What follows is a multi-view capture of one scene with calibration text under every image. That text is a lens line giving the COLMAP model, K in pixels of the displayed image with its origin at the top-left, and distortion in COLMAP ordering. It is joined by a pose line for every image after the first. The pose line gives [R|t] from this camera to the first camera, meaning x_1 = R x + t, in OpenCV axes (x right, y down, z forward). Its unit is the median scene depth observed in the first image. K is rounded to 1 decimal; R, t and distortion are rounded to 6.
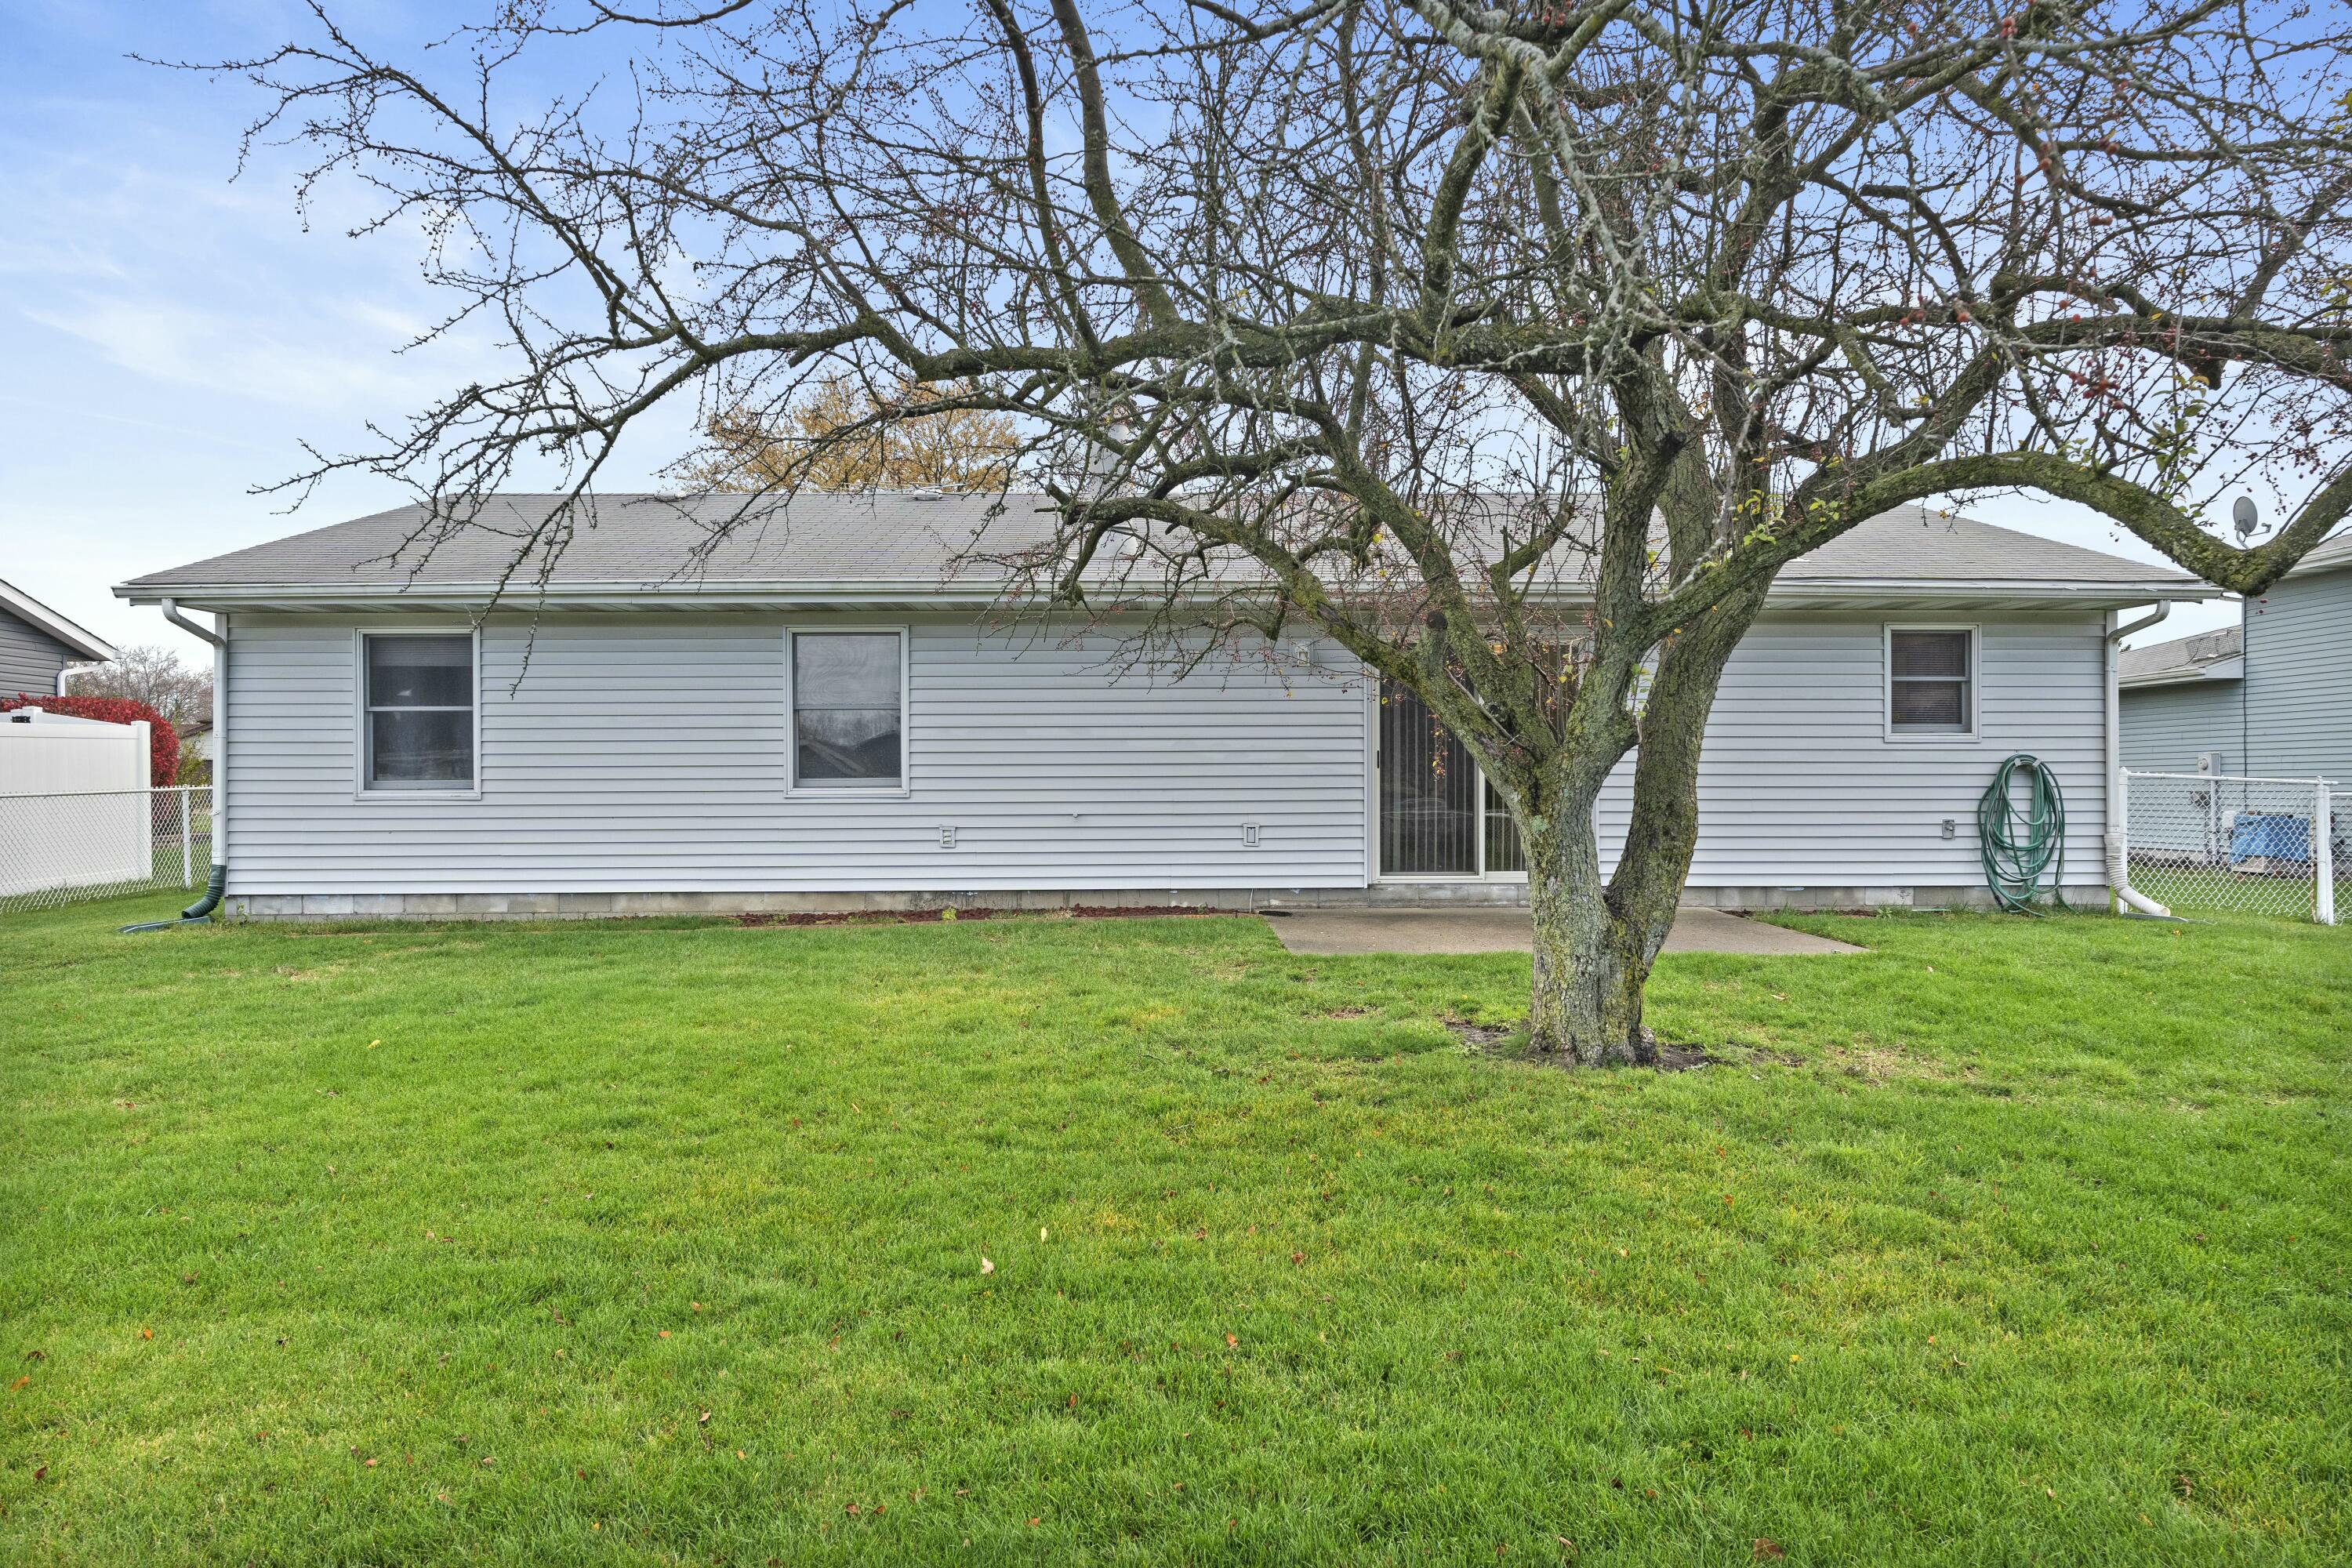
lens RADIAL K [[1472.3, 0, 1176.1], [0, 1472.3, 783.0], [0, 0, 1]] dist [0.005357, -0.000017]
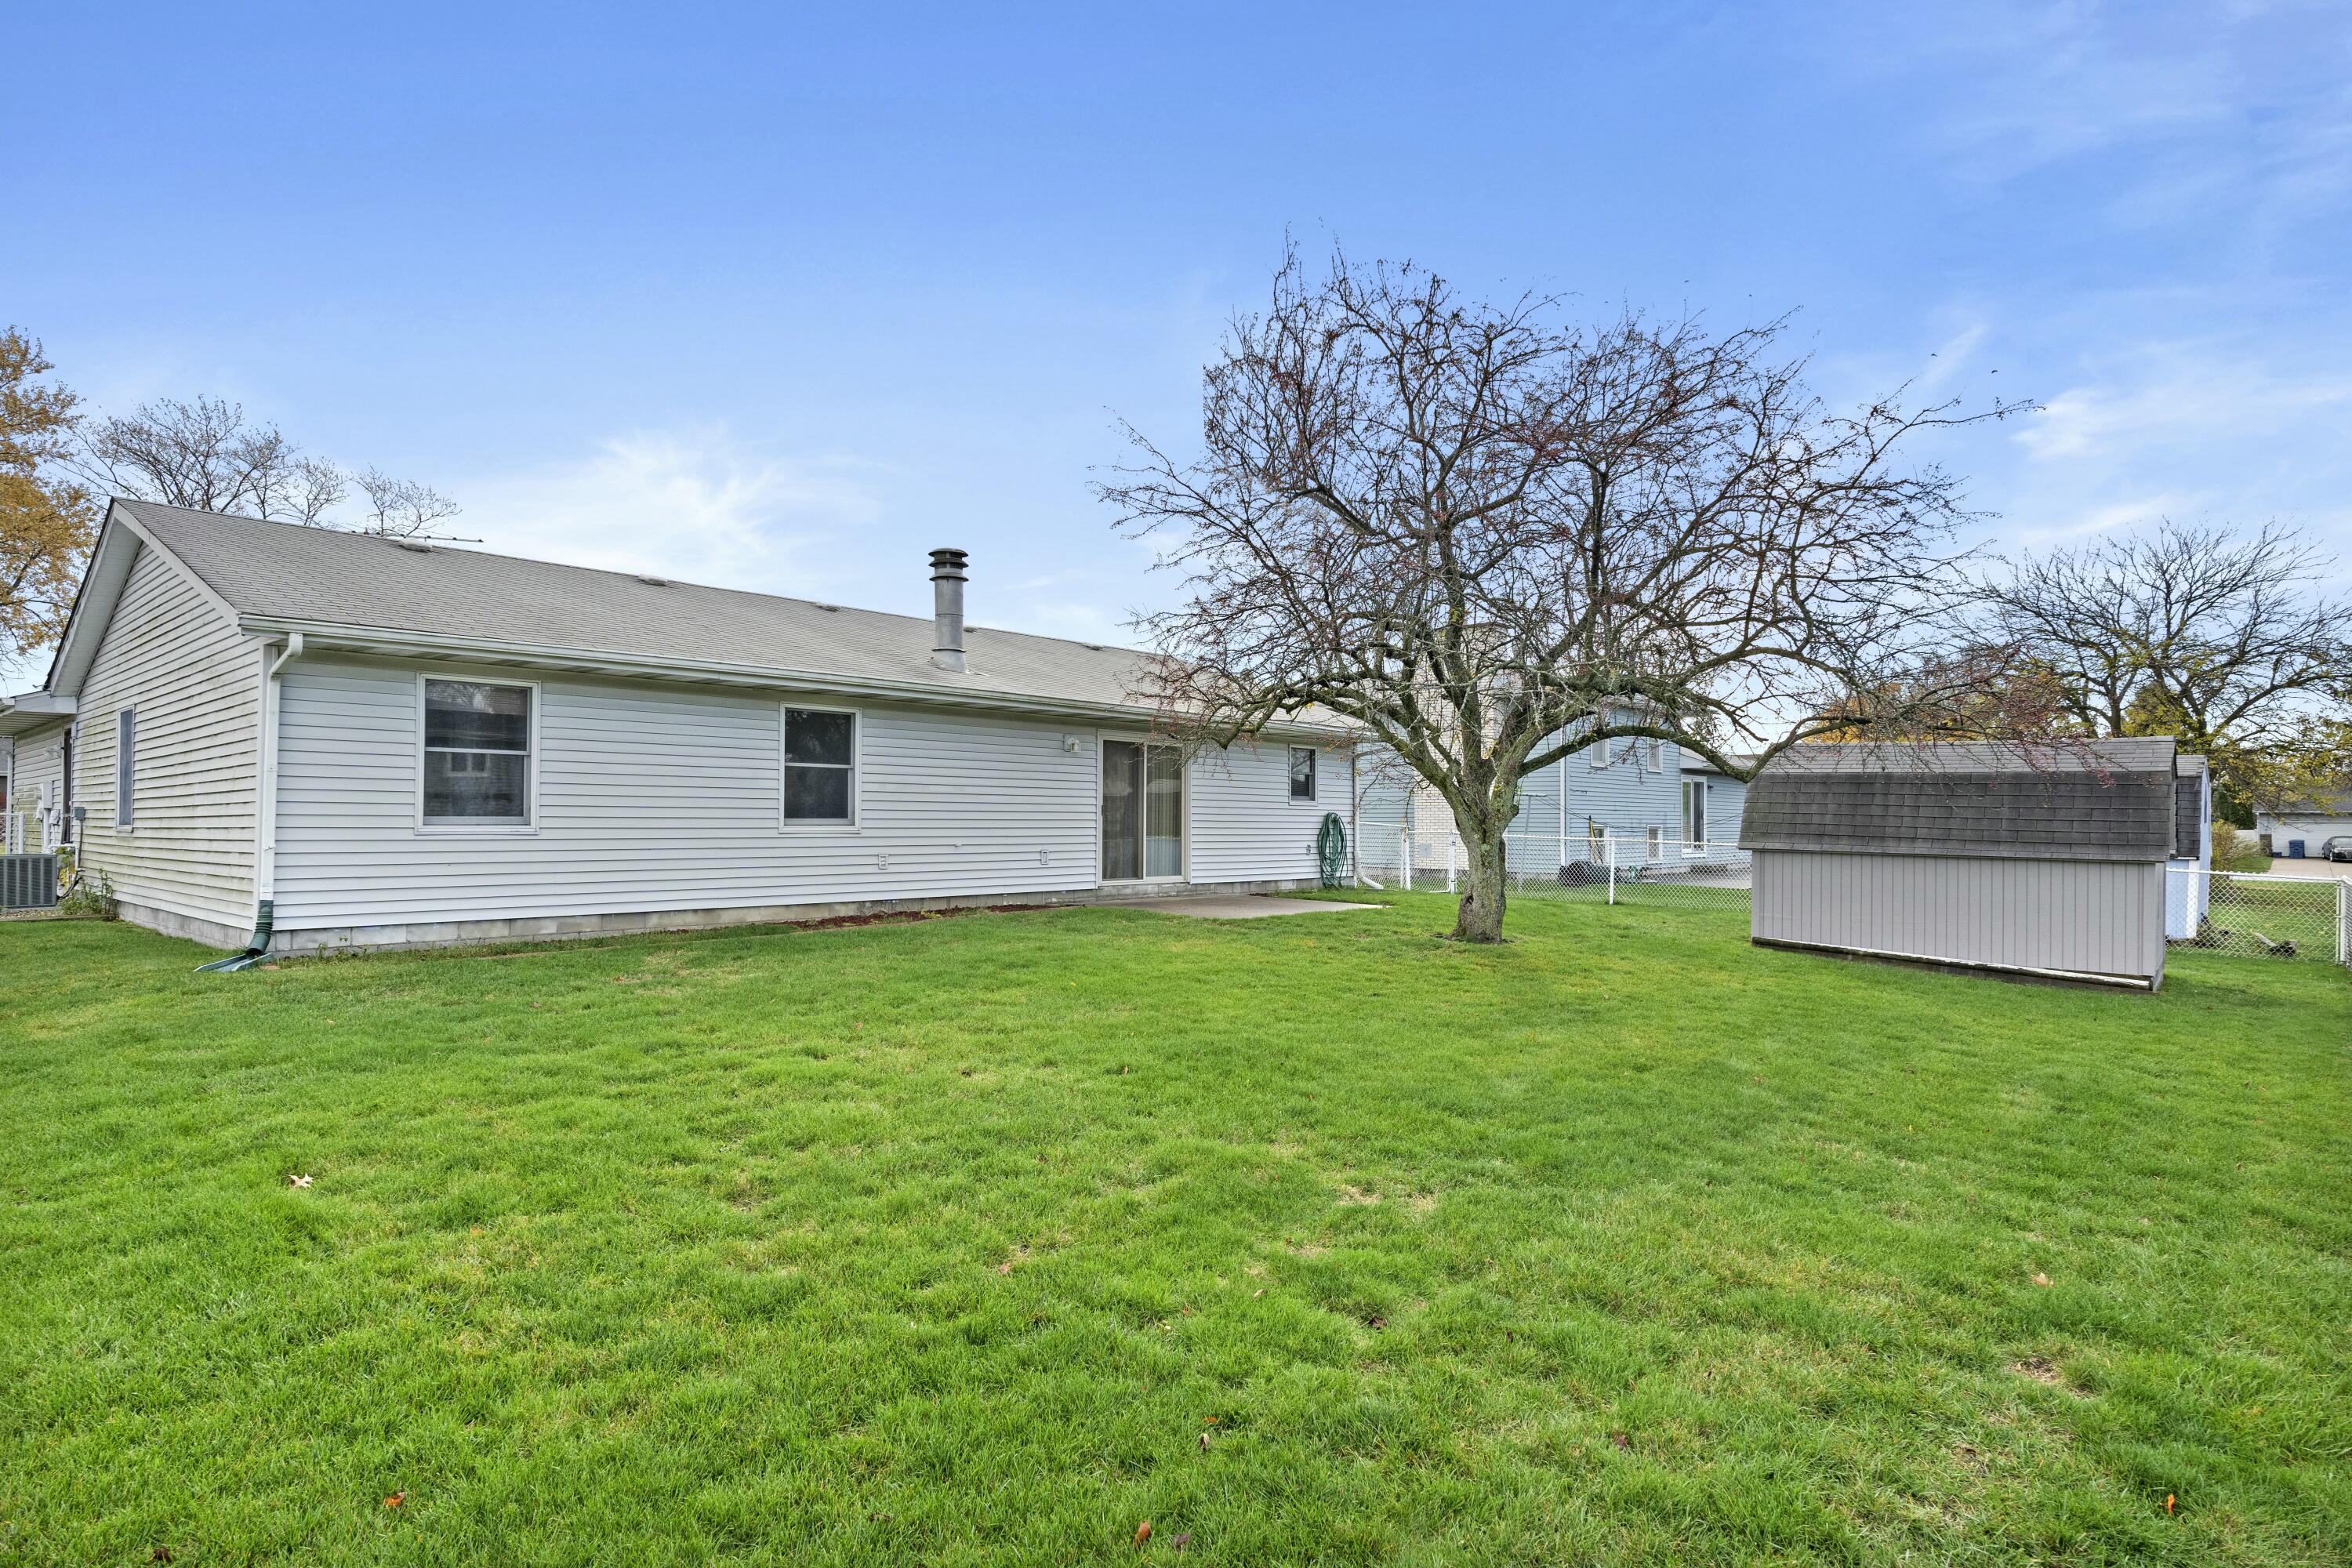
lens RADIAL K [[1283.6, 0, 1174.8], [0, 1283.6, 794.5], [0, 0, 1]] dist [-0.002990, 0.000102]
pose [[0.674021, 0.024081, 0.738320, -0.868703], [-0.005542, 0.999605, -0.027544, 0.005158], [-0.738692, 0.014473, 0.673888, -0.027375]]
